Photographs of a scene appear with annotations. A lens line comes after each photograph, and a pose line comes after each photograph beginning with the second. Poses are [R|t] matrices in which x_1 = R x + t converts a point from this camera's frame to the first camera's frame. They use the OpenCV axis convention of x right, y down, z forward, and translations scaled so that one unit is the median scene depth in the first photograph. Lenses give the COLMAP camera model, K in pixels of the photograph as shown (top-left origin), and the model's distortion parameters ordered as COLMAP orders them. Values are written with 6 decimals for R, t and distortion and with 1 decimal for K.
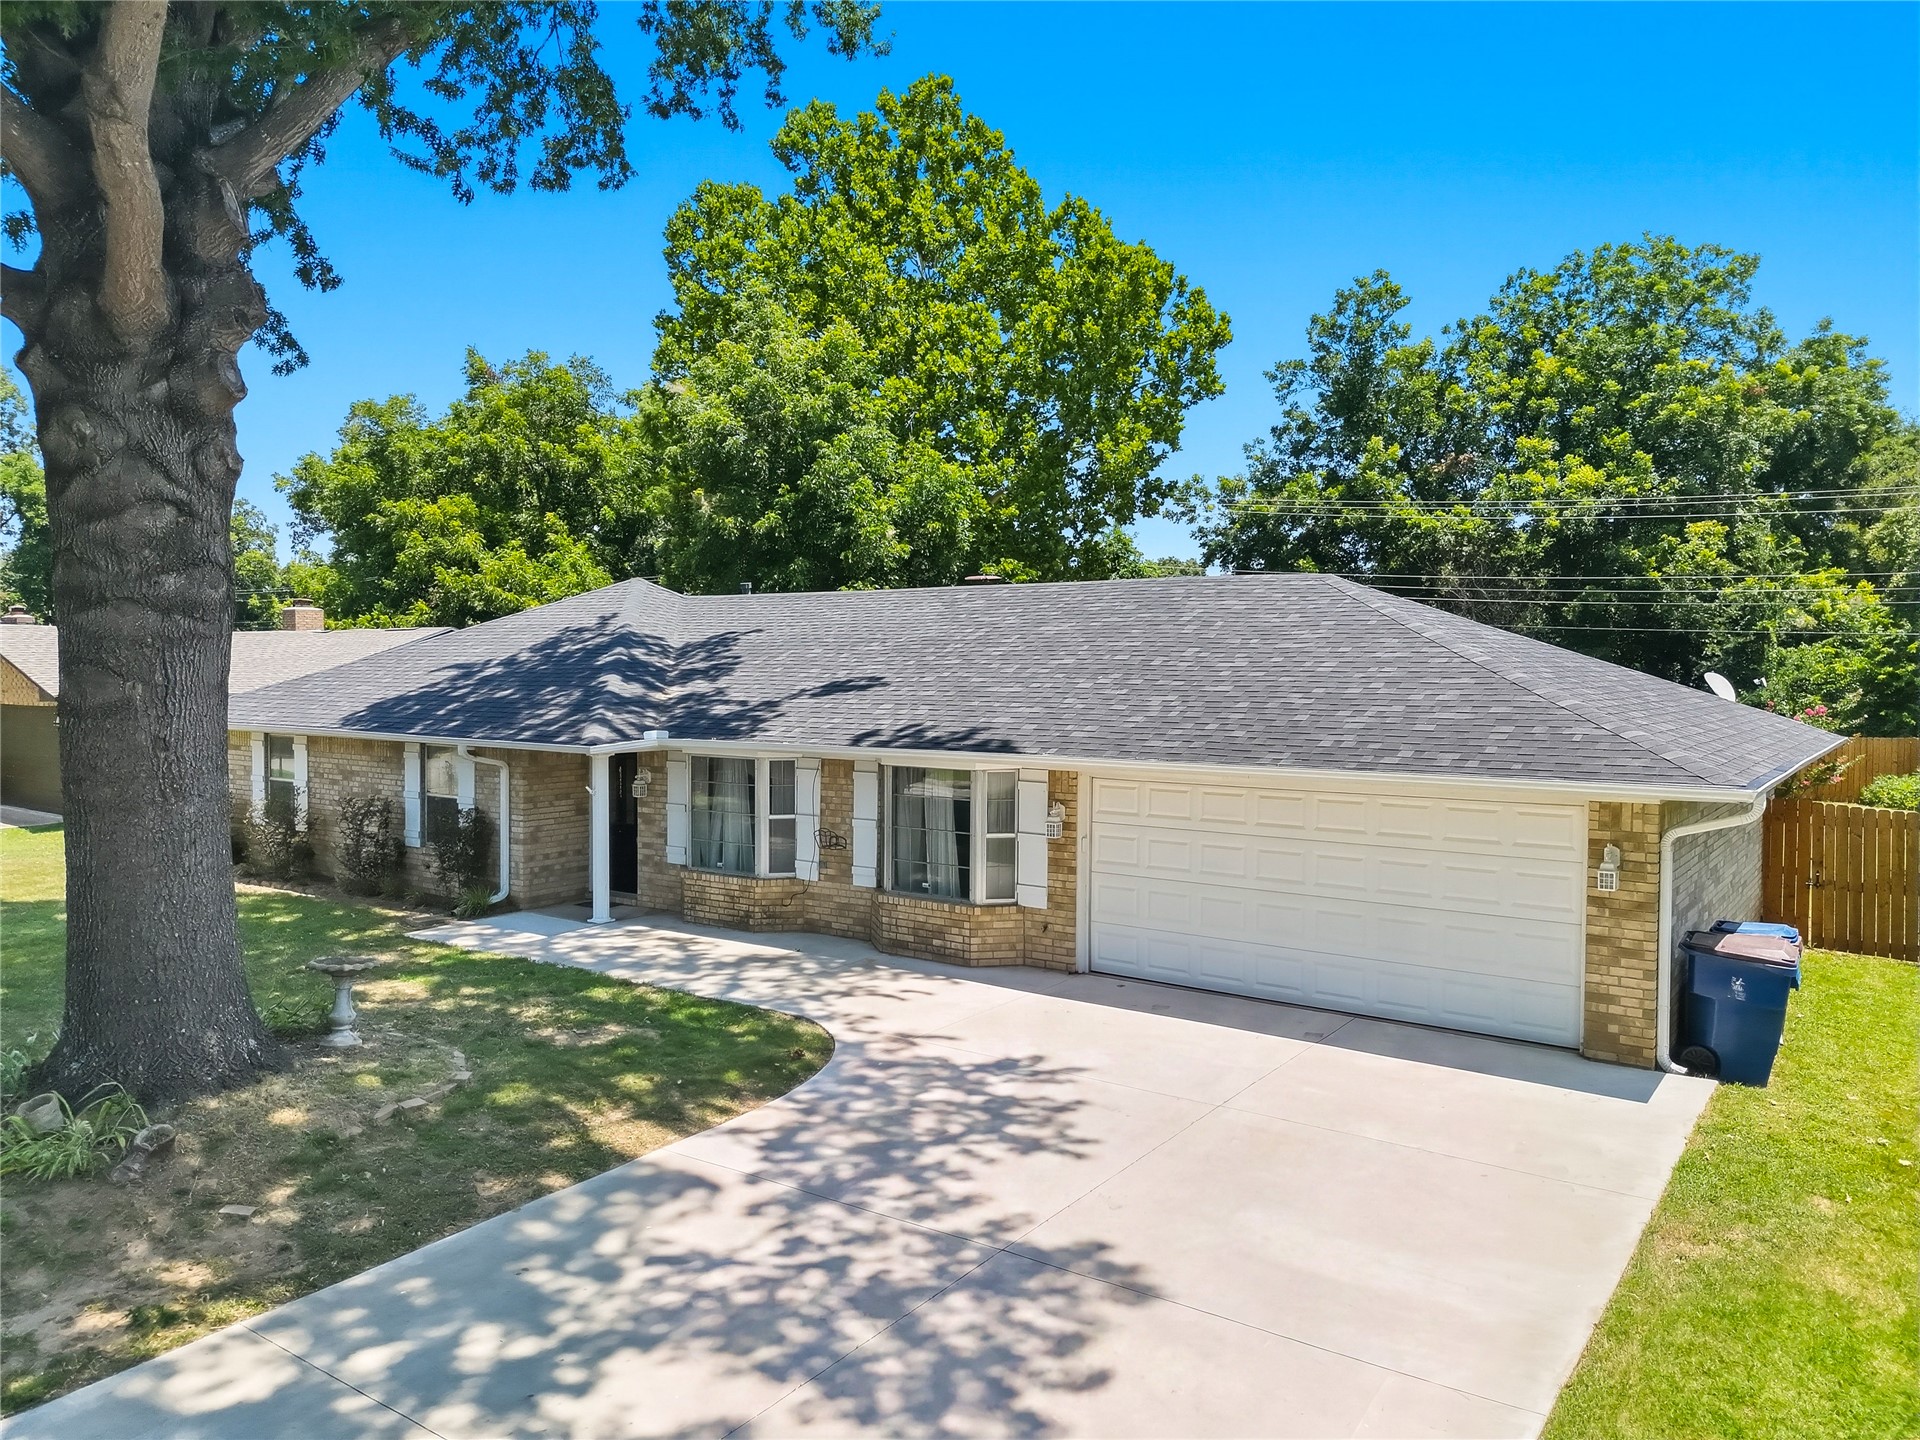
lens RADIAL K [[1353.0, 0, 957.8], [0, 1353.0, 710.0], [0, 0, 1]] dist [0.101246, -0.098752]
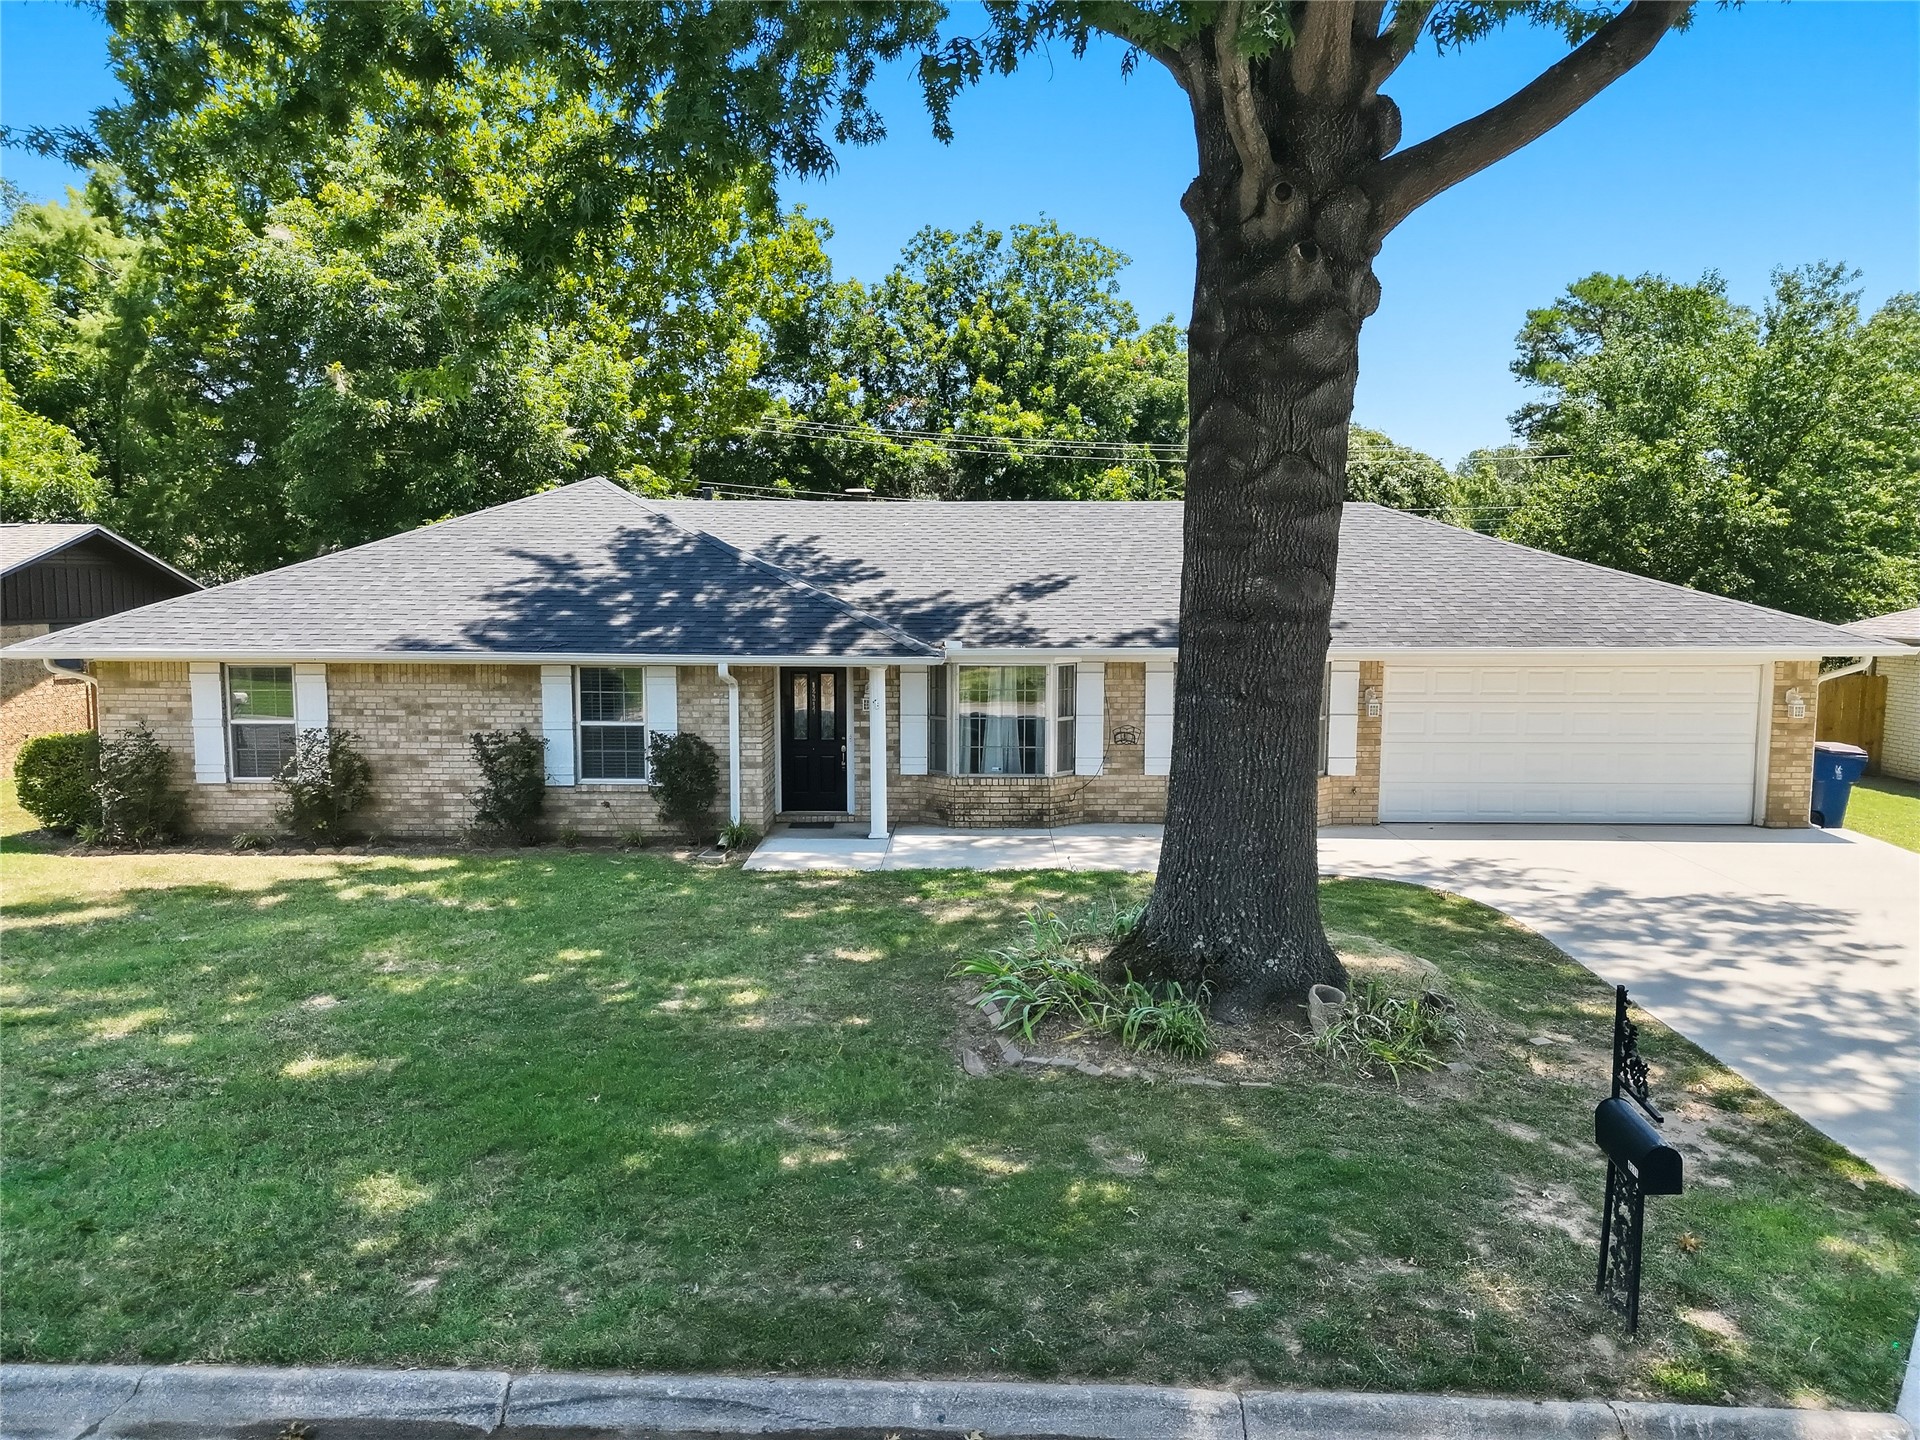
lens RADIAL K [[1353.0, 0, 957.8], [0, 1353.0, 710.0], [0, 0, 1]] dist [0.101246, -0.098752]
pose [[0.813193, -0.054694, 0.579419, -0.742510], [0.019059, 0.997543, 0.067415, -0.000965], [-0.581682, -0.043779, 0.812237, 0.171910]]
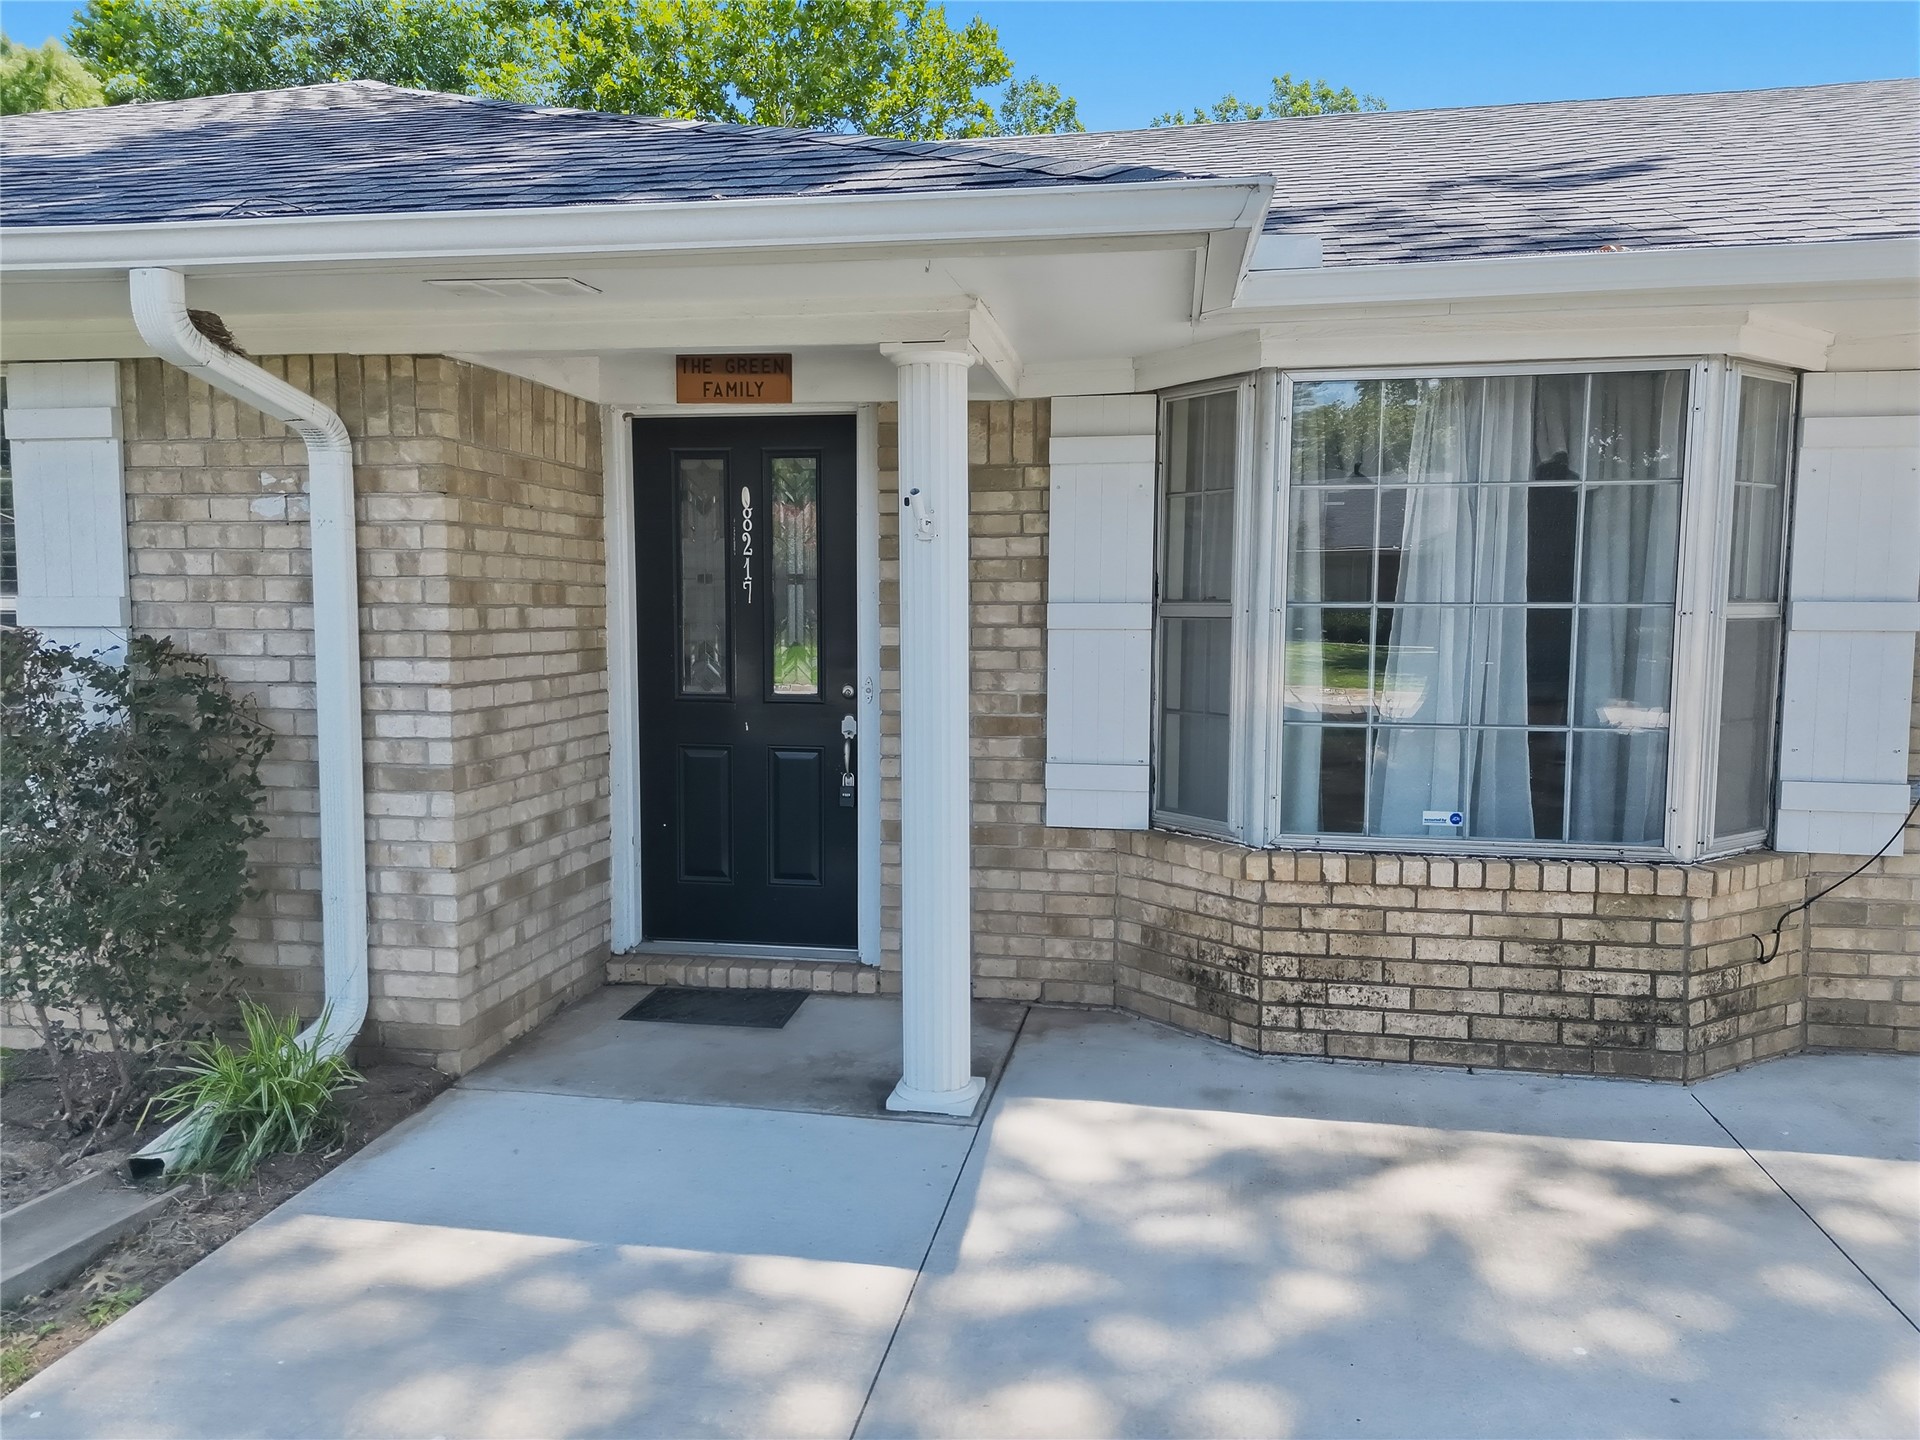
lens RADIAL K [[1349.8, 0, 956.1], [0, 1349.8, 715.1], [0, 0, 1]] dist [0.130931, -0.154717]
pose [[0.896581, -0.037162, 0.441318, -0.342380], [0.012519, 0.998202, 0.058621, 0.073835], [-0.442703, -0.047034, 0.895434, 0.763050]]
